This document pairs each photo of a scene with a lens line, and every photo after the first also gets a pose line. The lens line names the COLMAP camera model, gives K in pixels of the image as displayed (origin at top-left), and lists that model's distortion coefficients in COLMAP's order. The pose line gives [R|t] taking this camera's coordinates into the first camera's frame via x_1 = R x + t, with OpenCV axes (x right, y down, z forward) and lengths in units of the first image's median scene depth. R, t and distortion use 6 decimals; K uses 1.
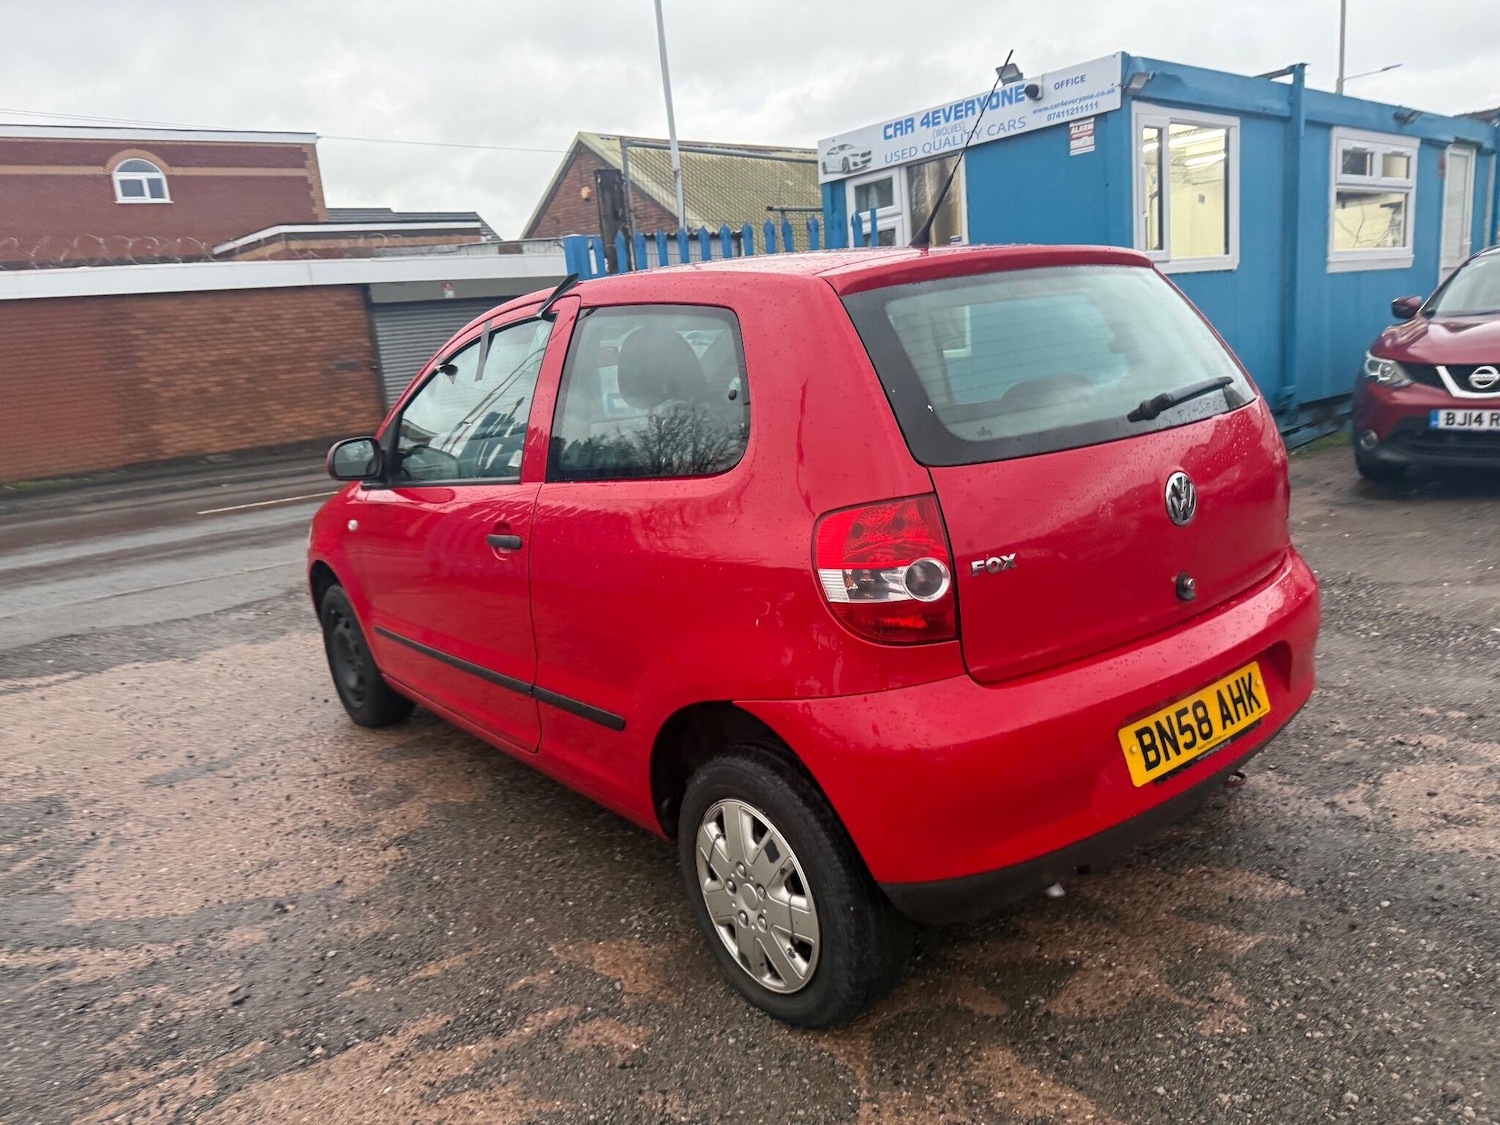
lens RADIAL K [[1062.3, 0, 750.4], [0, 1062.3, 558.5], [0, 0, 1]] dist [0.016392, -0.028232]
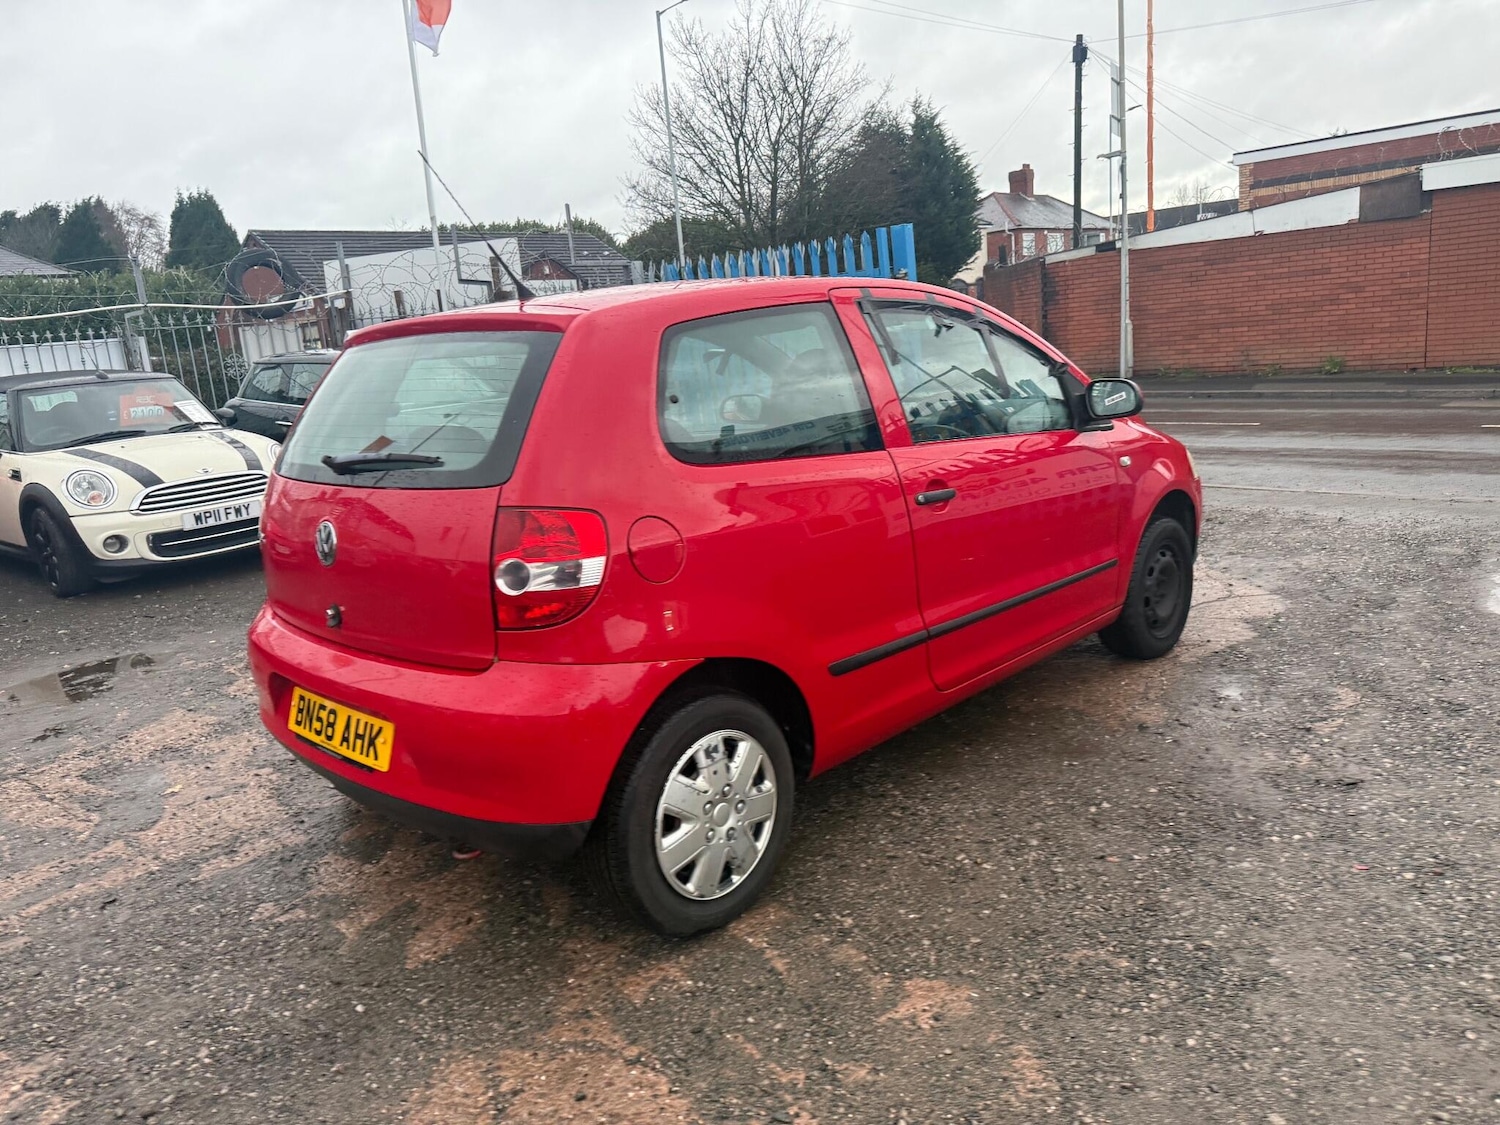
lens RADIAL K [[1050.5, 0, 750.0], [0, 1050.5, 562.5], [0, 0, 1]] dist [0.042442, -0.066858]
pose [[0.148492, 0.281094, -0.948123, 0.492880], [-0.147159, 0.954358, 0.259895, -0.127271], [0.977903, 0.100932, 0.183079, 0.380763]]
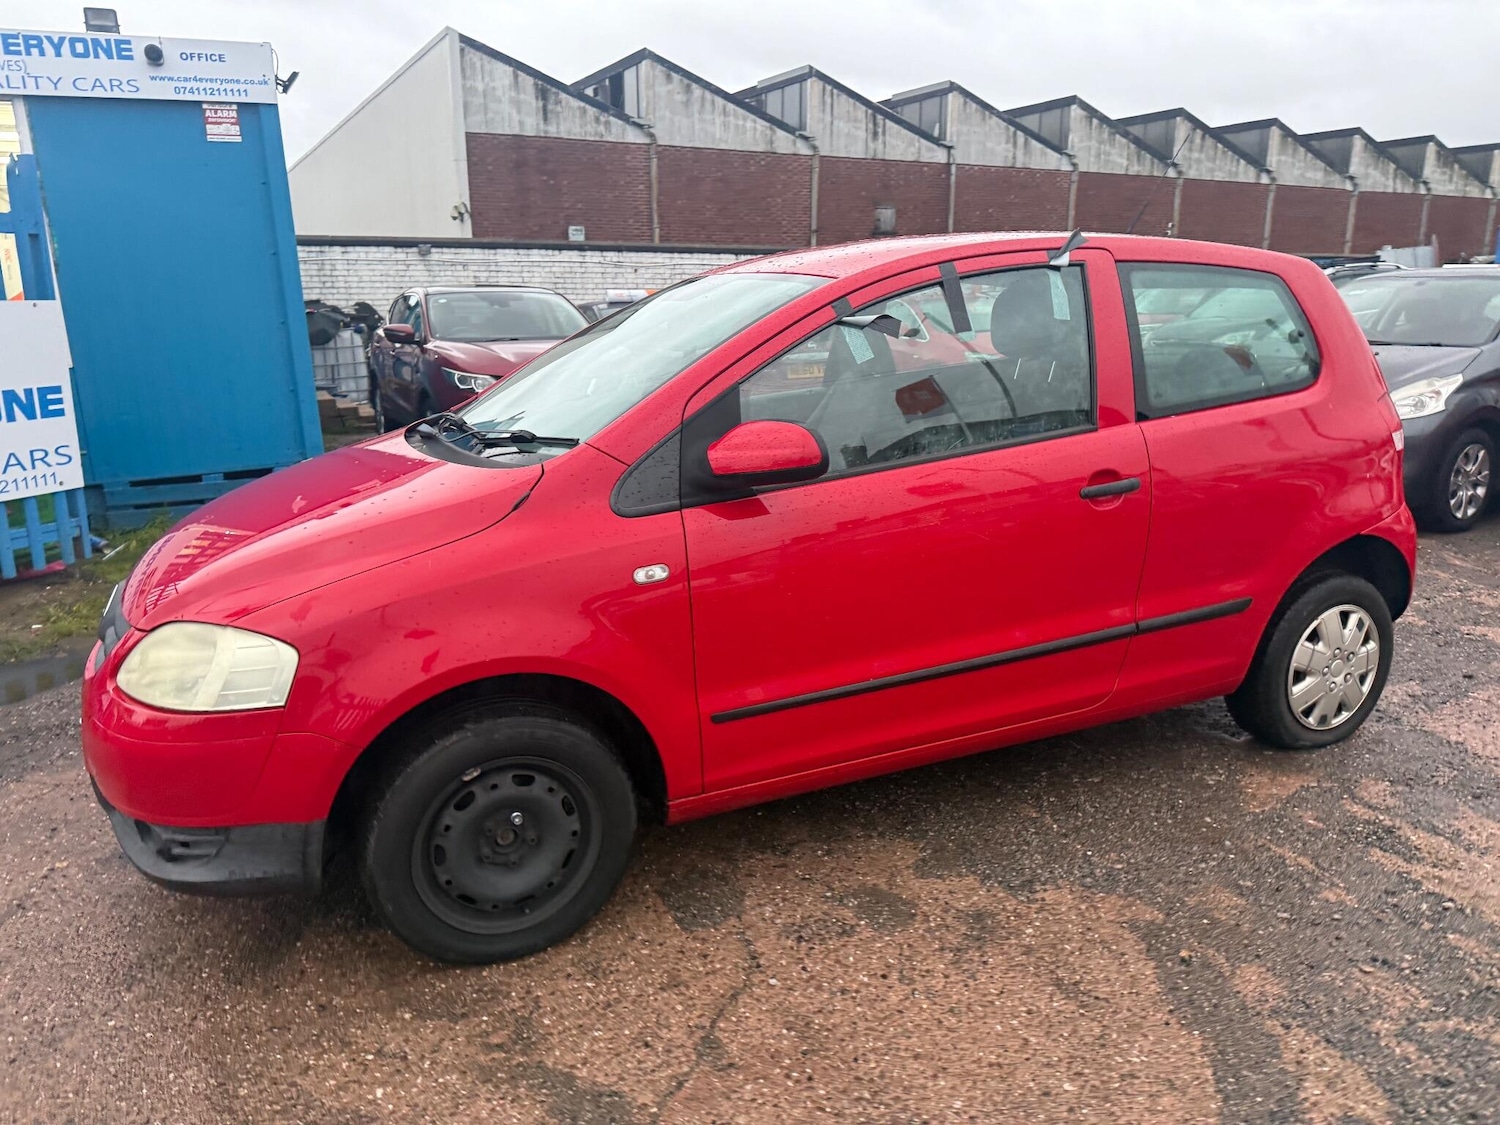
lens RADIAL K [[1062.3, 0, 750.4], [0, 1062.3, 558.5], [0, 0, 1]] dist [0.016392, -0.028232]
pose [[0.247936, -0.154828, 0.956324, -0.500339], [0.201357, 0.973824, 0.105458, -0.049245], [-0.947619, 0.166416, 0.272622, 0.415809]]
